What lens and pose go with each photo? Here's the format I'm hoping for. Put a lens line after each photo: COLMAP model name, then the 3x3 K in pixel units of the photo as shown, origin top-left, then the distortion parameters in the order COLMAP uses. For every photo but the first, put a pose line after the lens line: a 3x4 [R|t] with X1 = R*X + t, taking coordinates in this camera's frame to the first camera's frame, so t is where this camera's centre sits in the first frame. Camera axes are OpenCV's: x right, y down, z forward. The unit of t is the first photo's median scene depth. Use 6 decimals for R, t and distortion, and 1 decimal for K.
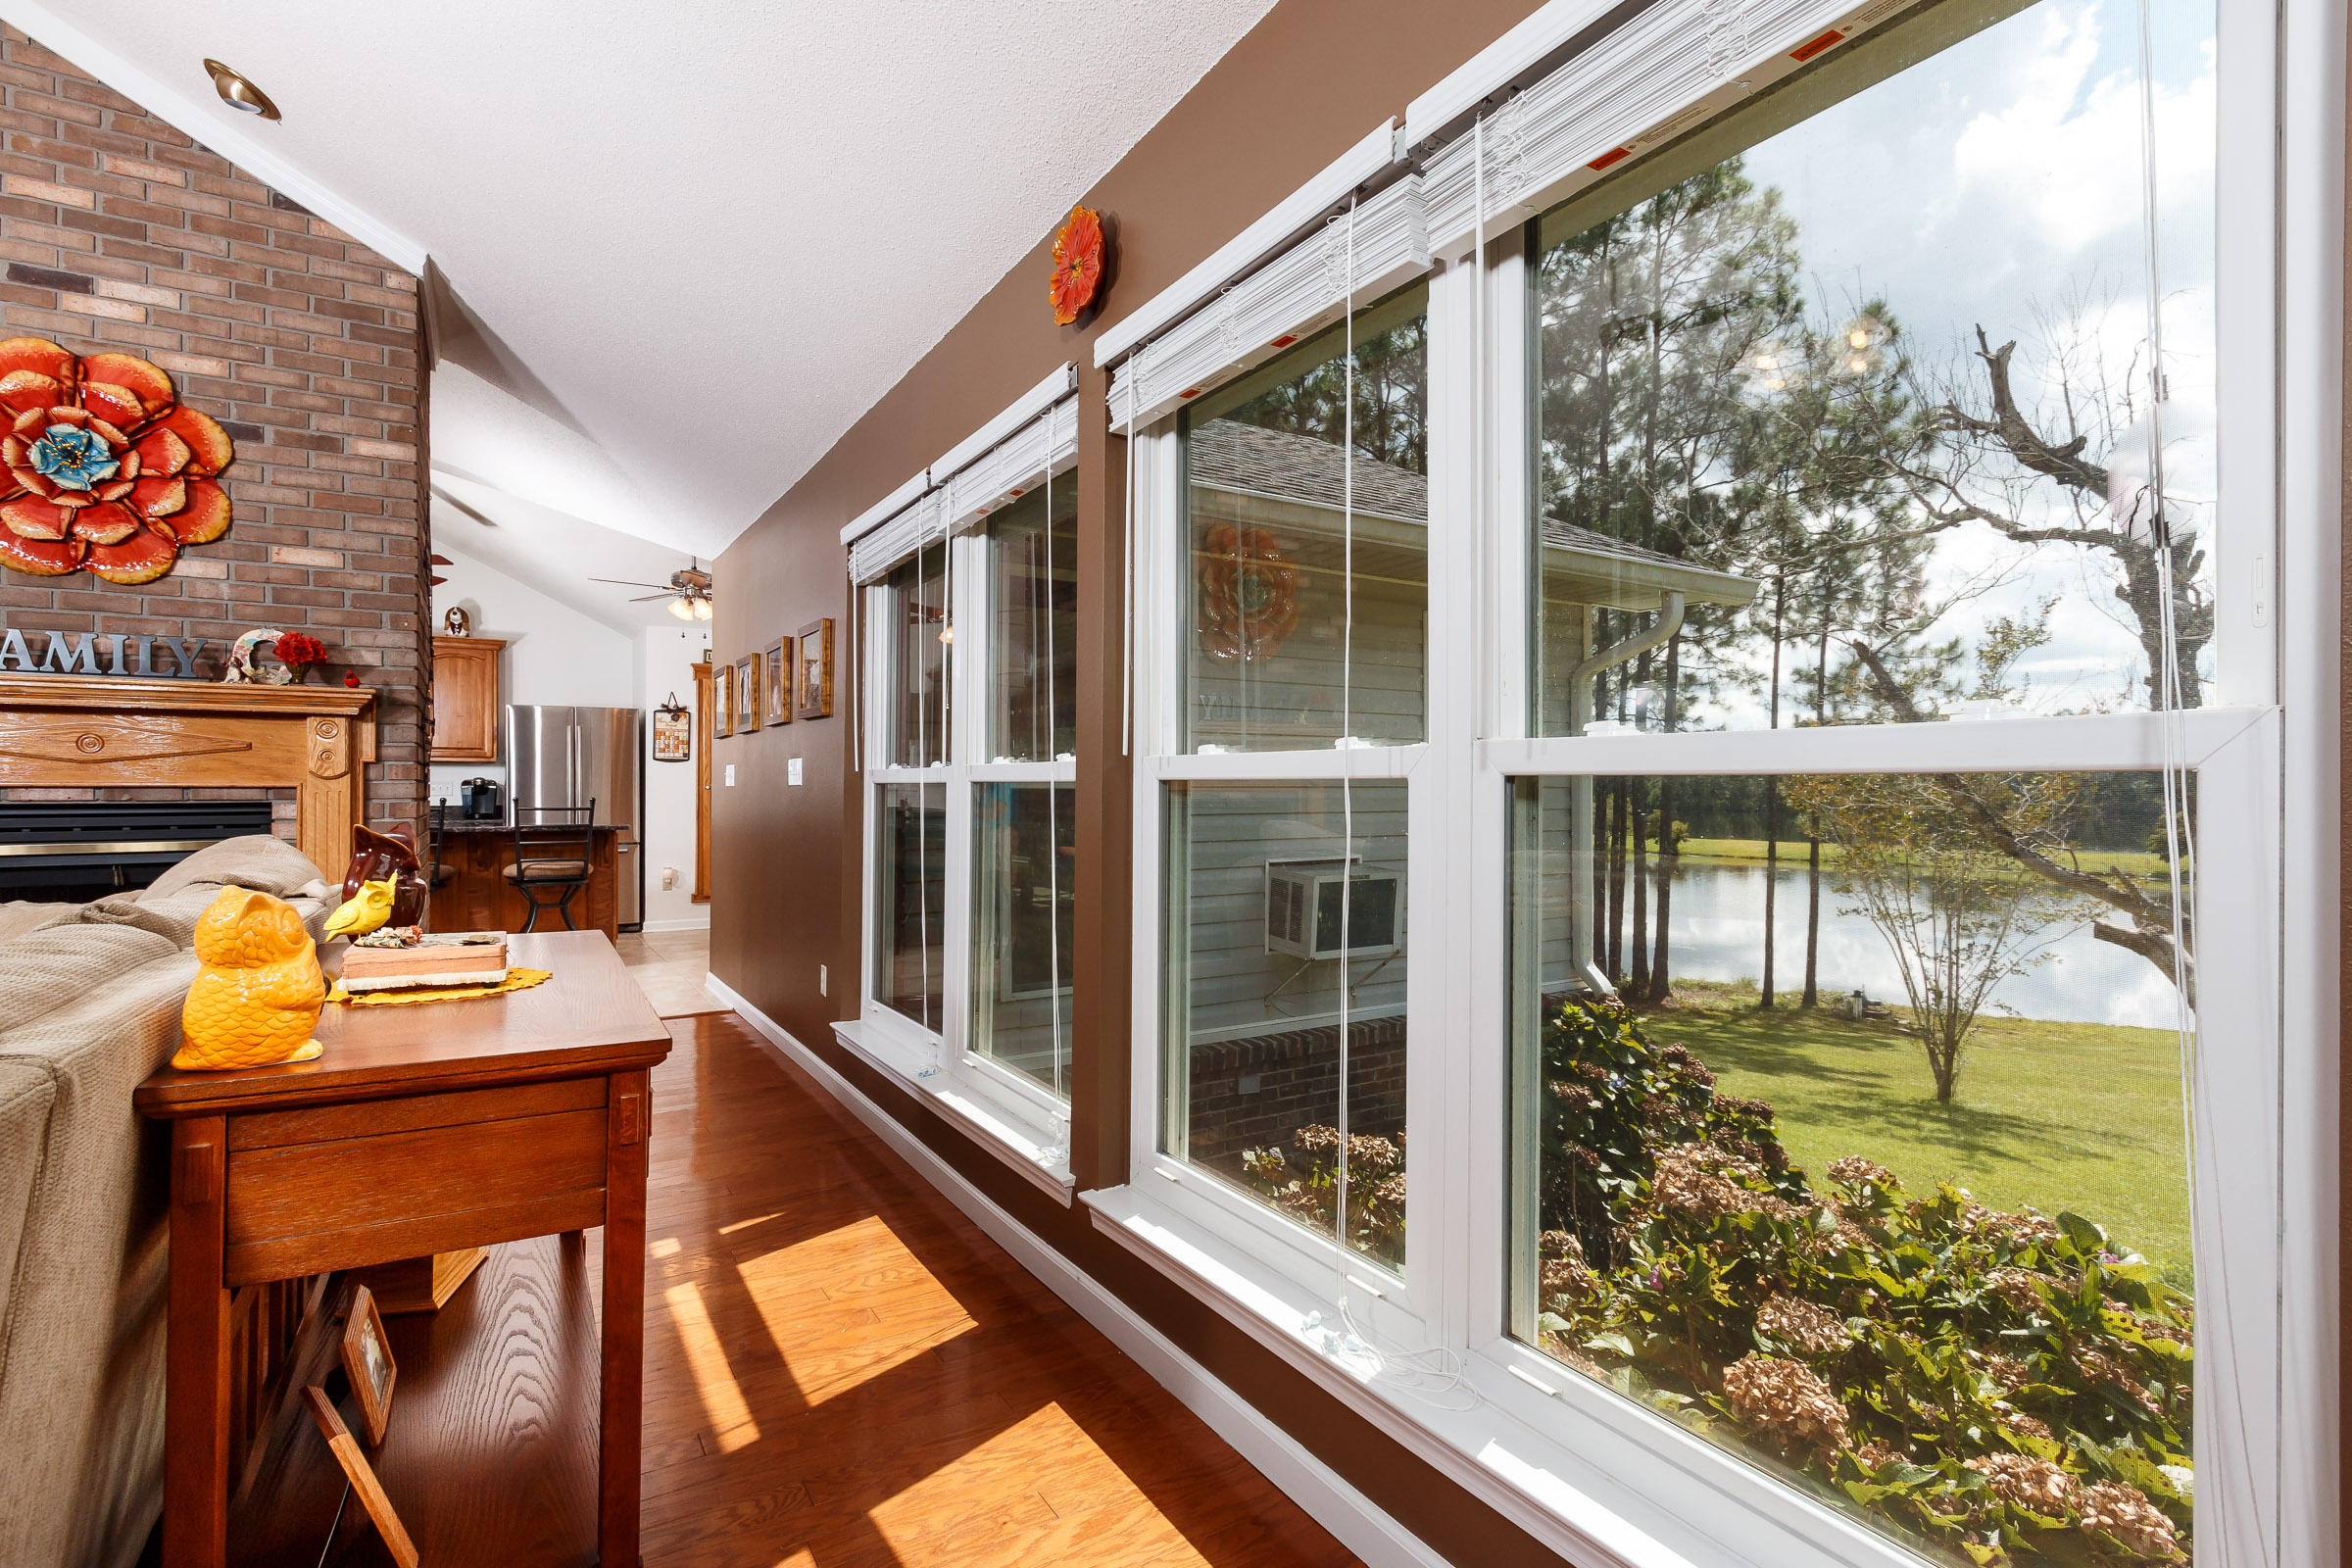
lens RADIAL K [[1092.3, 0, 1140.5], [0, 1092.3, 784.5], [0, 0, 1]] dist [0.008563, -0.004925]
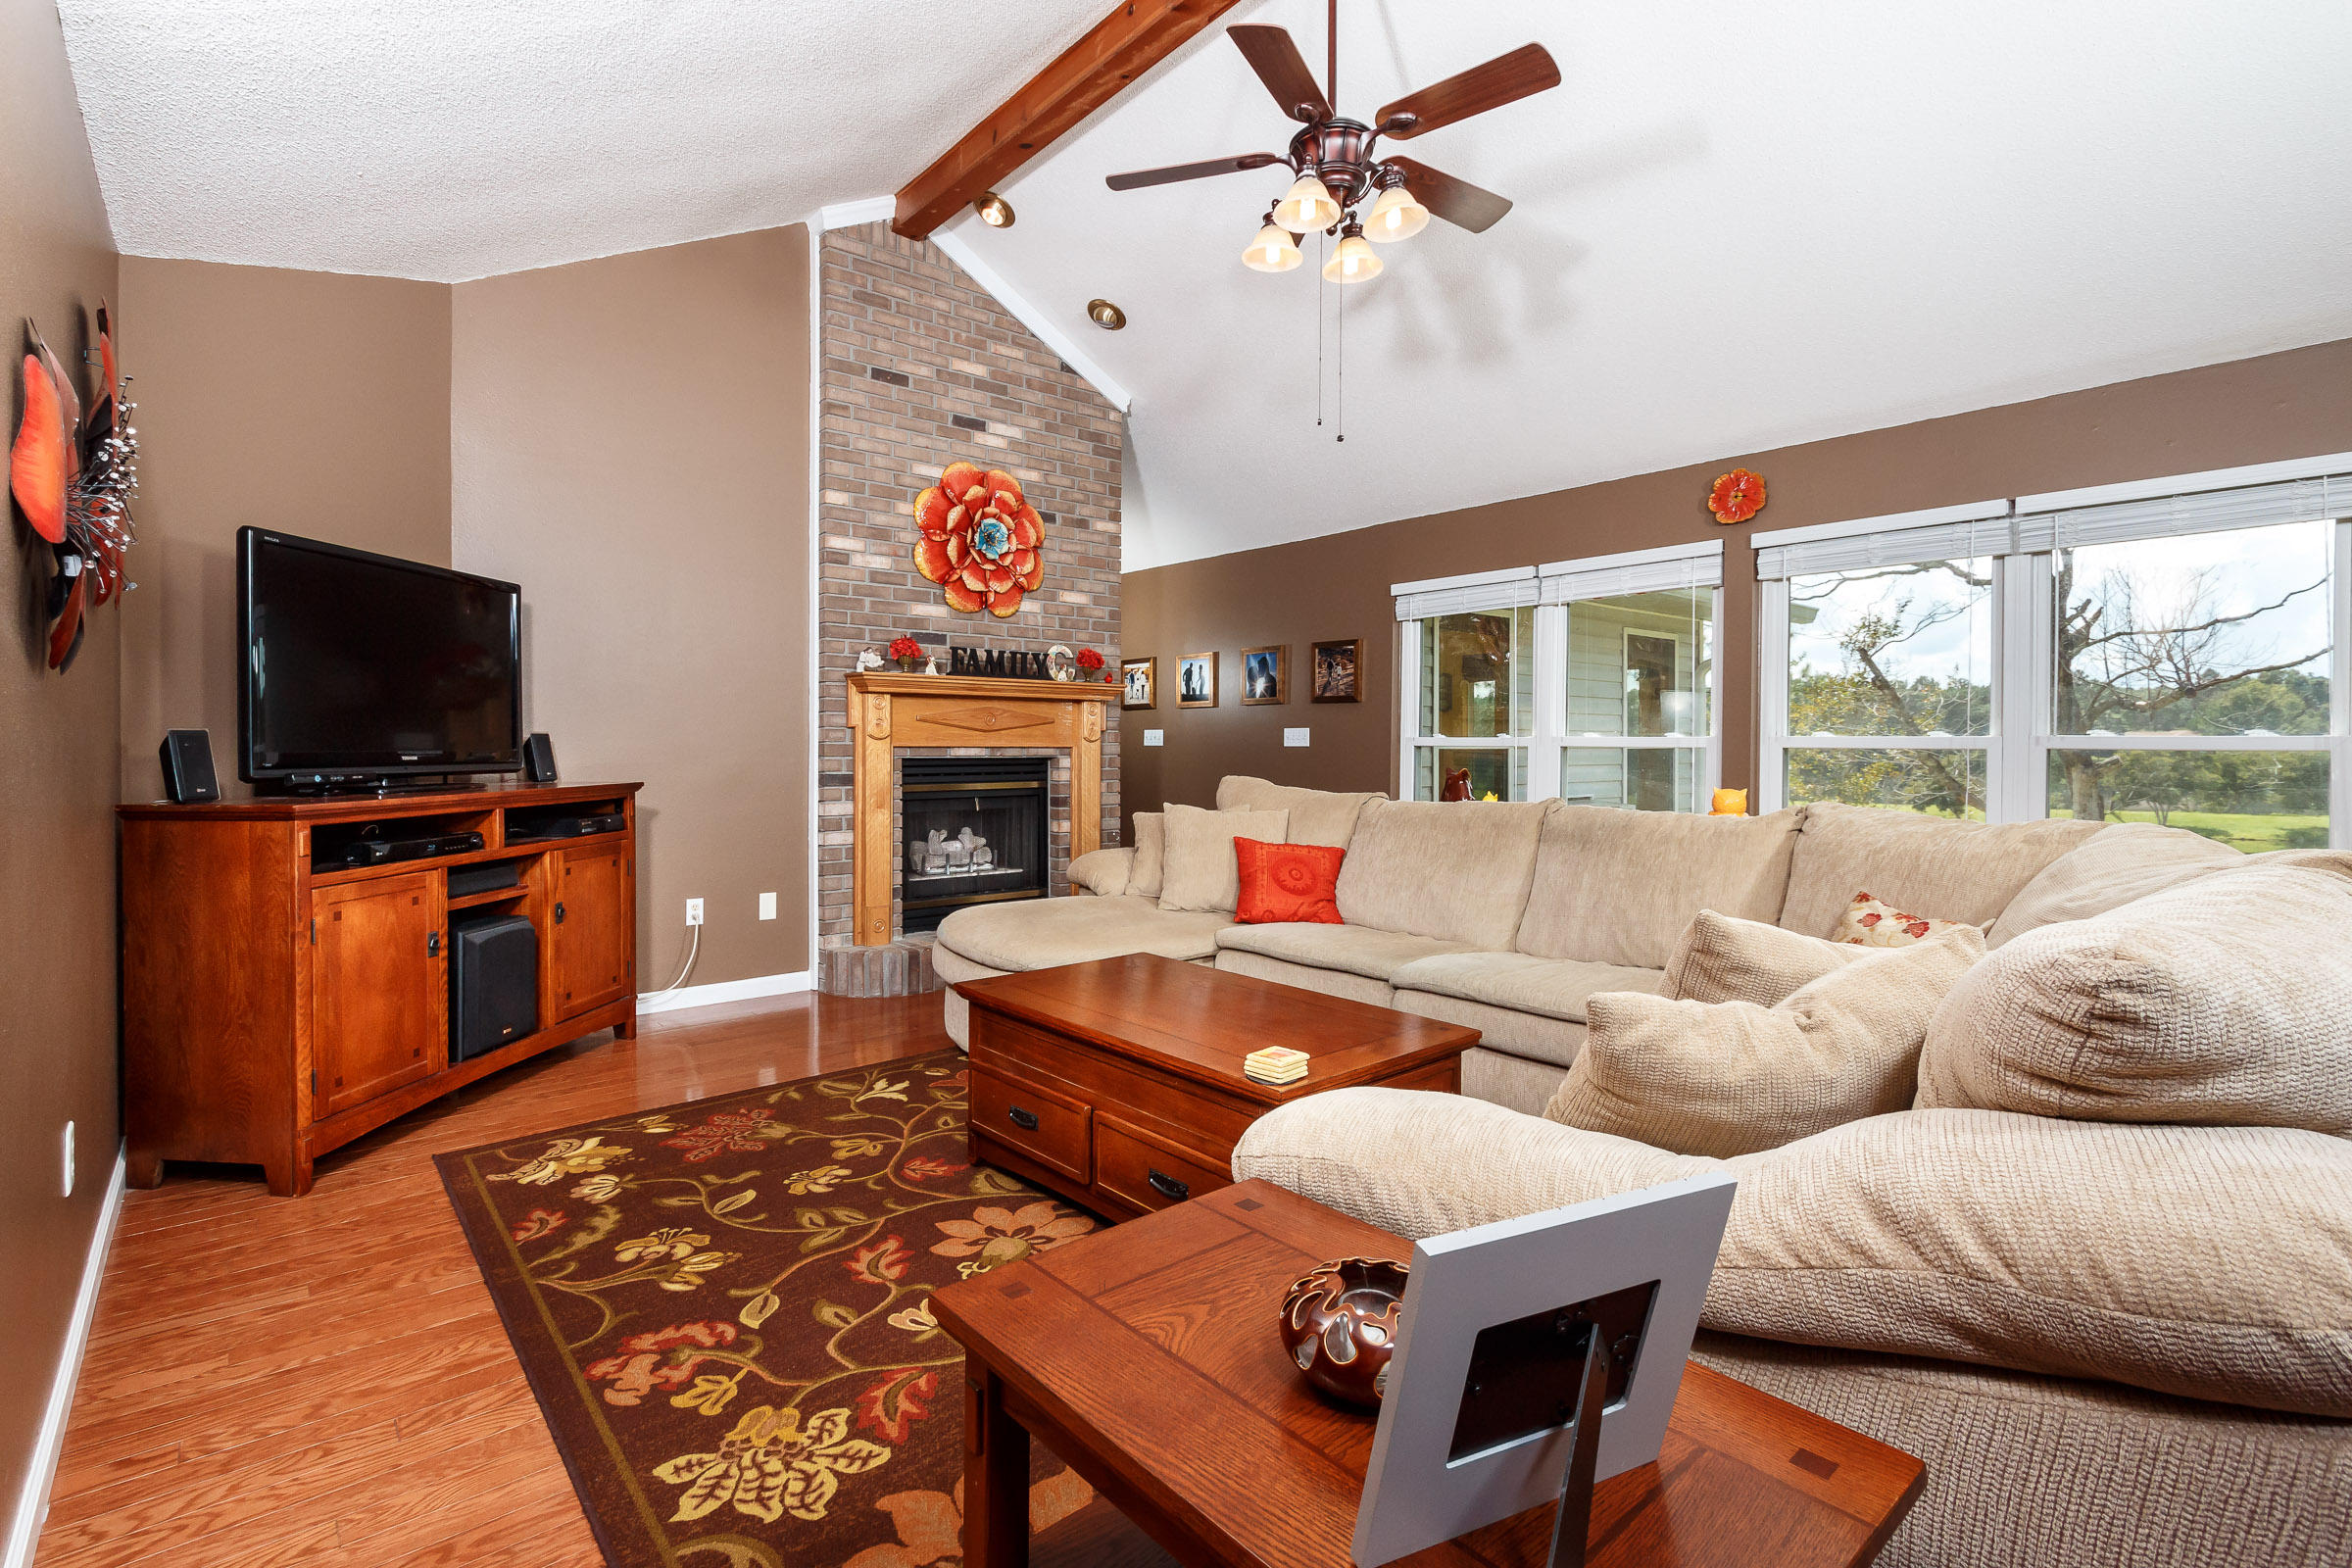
lens RADIAL K [[1092.3, 0, 1127.3], [0, 1092.3, 746.3], [0, 0, 1]] dist [0.008563, -0.004925]
pose [[0.990667, 0.004623, 0.136226, -0.927264], [-0.005319, 0.999975, 0.004747, -0.006233], [-0.136201, -0.005427, 0.990666, -0.553361]]
